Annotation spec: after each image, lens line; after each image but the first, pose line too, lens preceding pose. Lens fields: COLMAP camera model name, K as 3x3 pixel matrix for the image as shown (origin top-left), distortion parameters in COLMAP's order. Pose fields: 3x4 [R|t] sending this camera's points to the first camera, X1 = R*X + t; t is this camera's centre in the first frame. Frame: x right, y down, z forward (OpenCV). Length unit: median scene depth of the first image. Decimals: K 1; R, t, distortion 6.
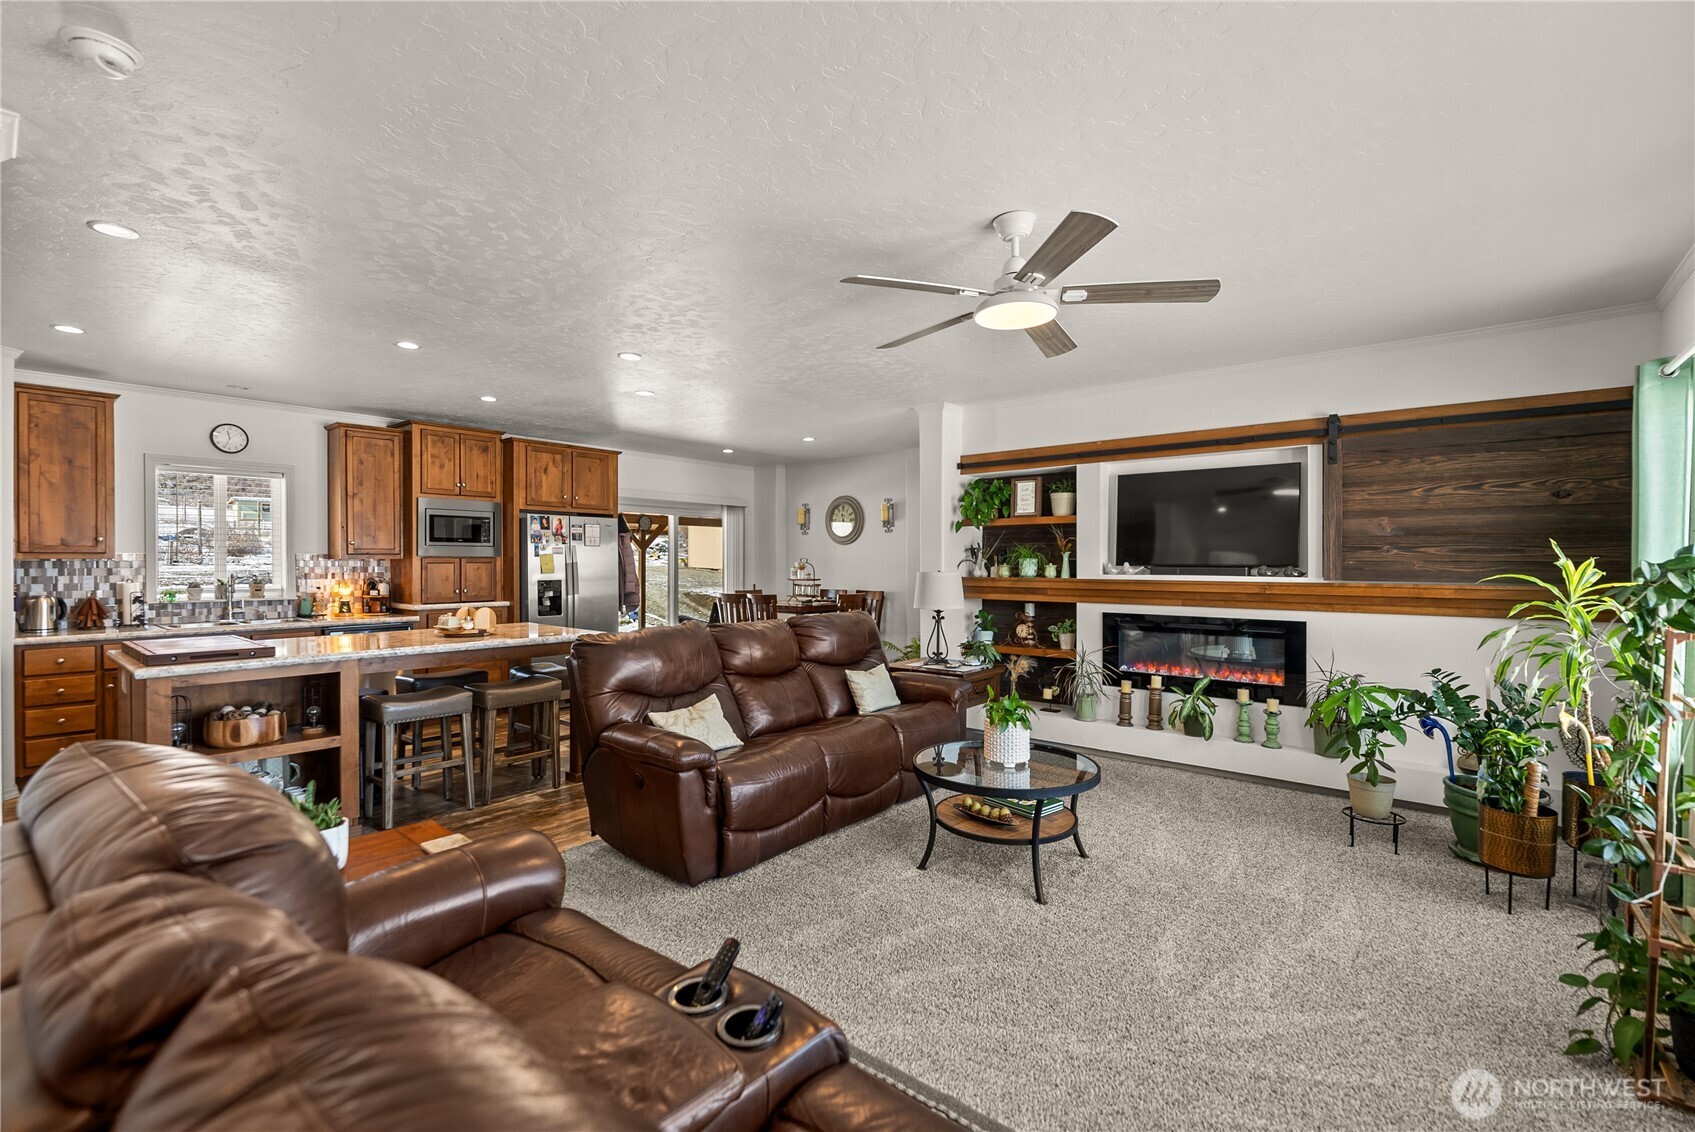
lens RADIAL K [[736.9, 0, 848.5], [0, 736.9, 567.1], [0, 0, 1]] dist [0.001093, -0.000011]
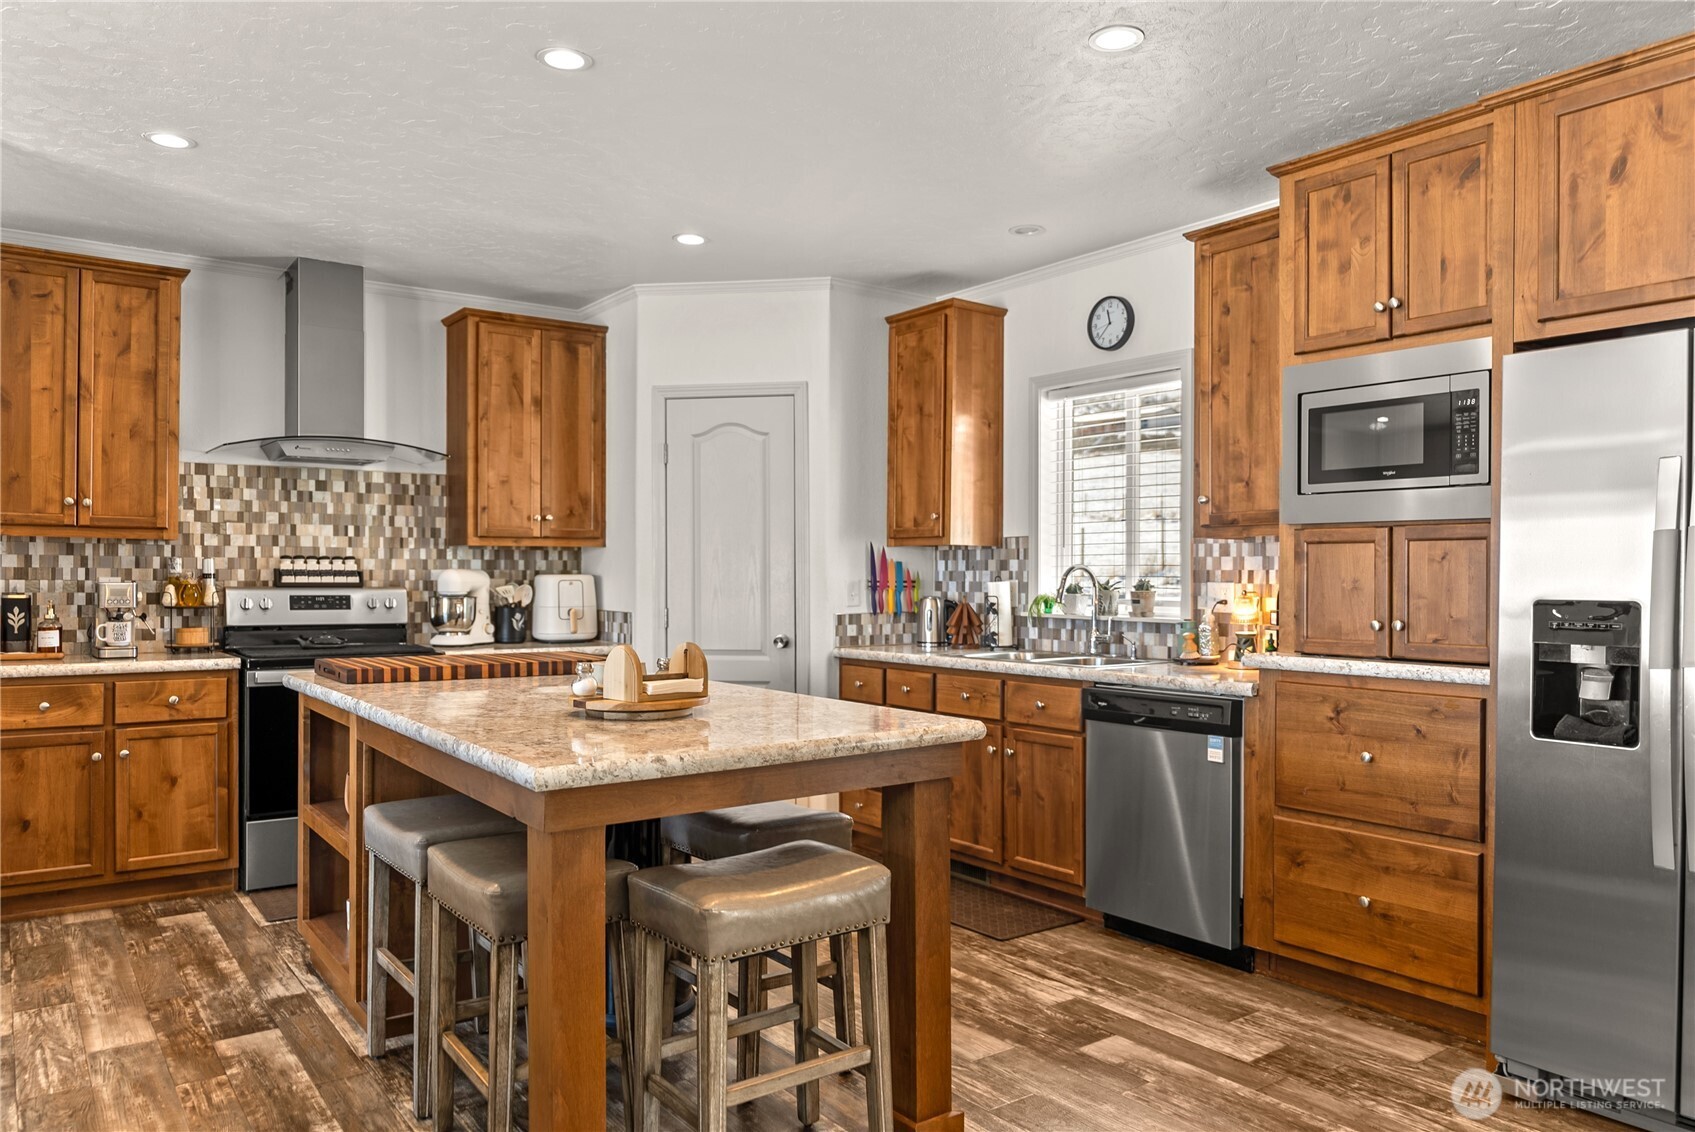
lens RADIAL K [[1173.7, 0, 844.6], [0, 1173.7, 578.4], [0, 0, 1]] dist [-0.007668, -0.007198]
pose [[-0.243241, 0.002717, -0.969962, 0.054591], [-0.010944, 0.999925, 0.005545, 0.012936], [0.969904, 0.011964, -0.243193, 1.038683]]
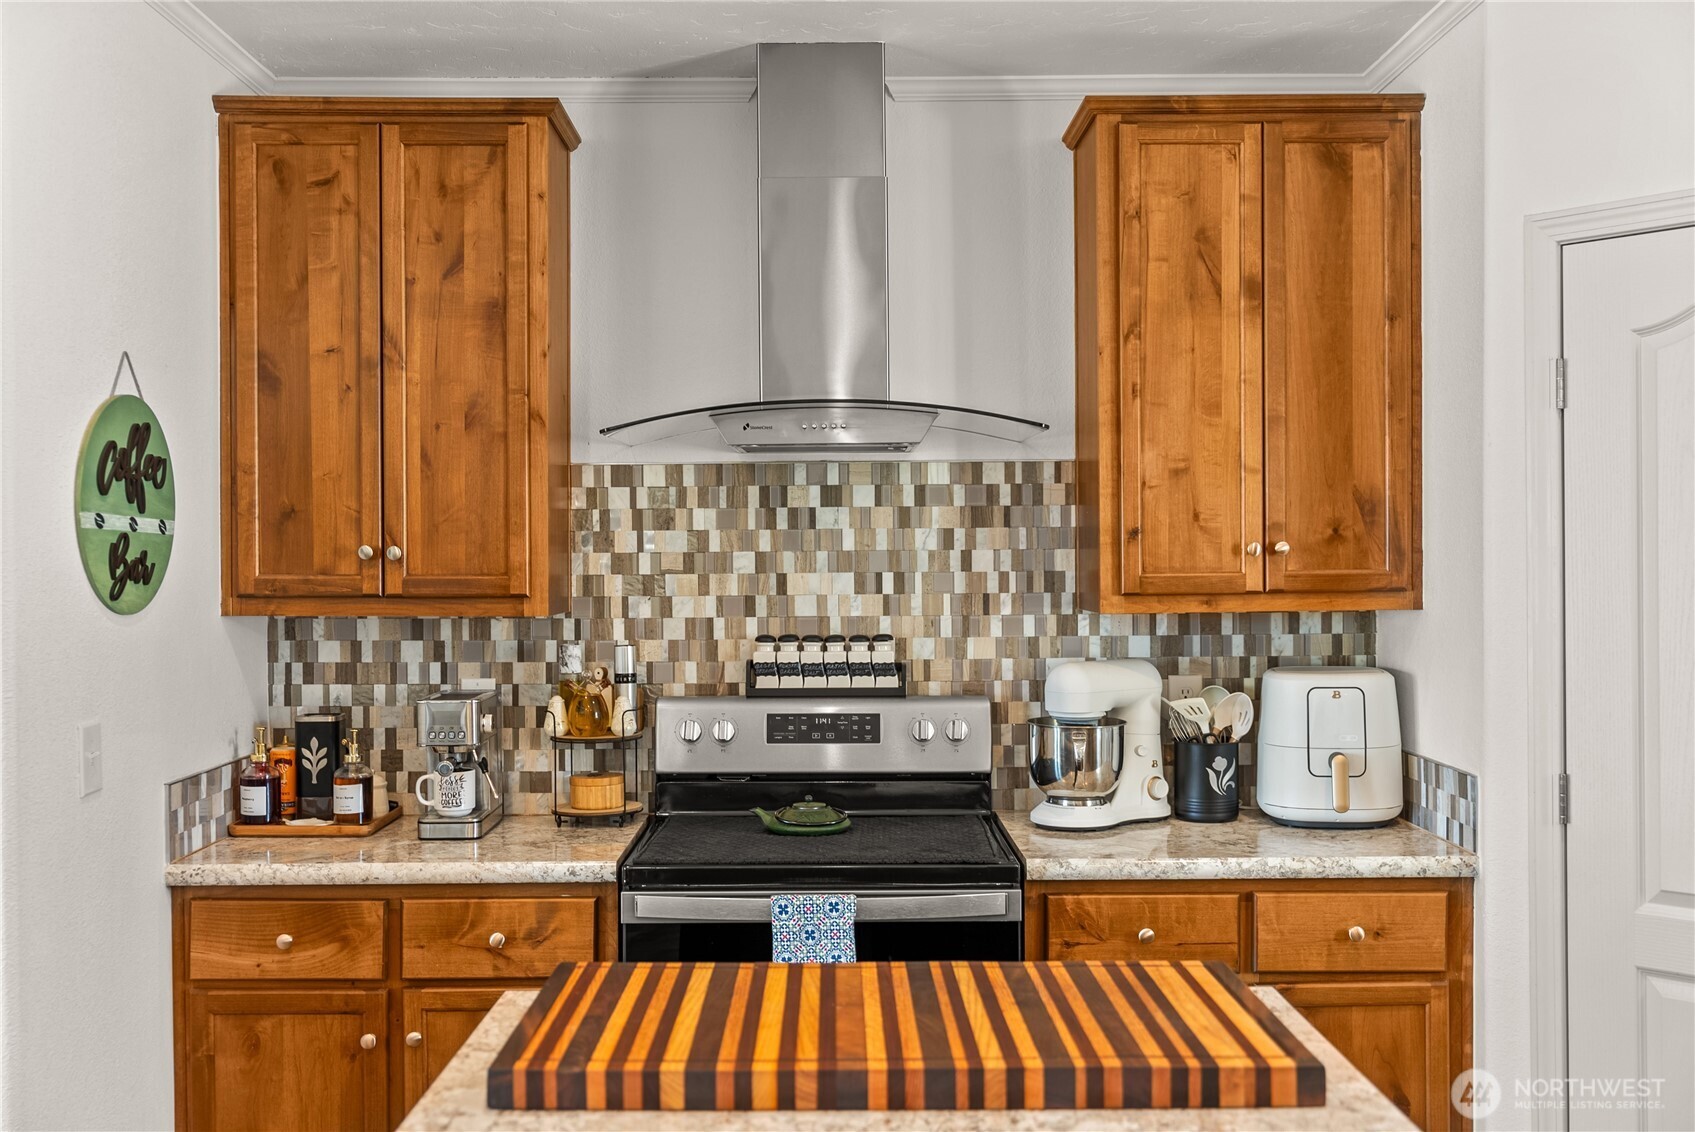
lens RADIAL K [[1620.5, 0, 850.1], [0, 1620.5, 586.4], [0, 0, 1]] dist [-0.004280, 0.000000]
pose [[-0.763182, 0.017090, -0.645958, -0.343911], [0.002436, 0.999719, 0.023571, -0.031471], [0.646179, 0.016416, -0.763009, 0.908380]]
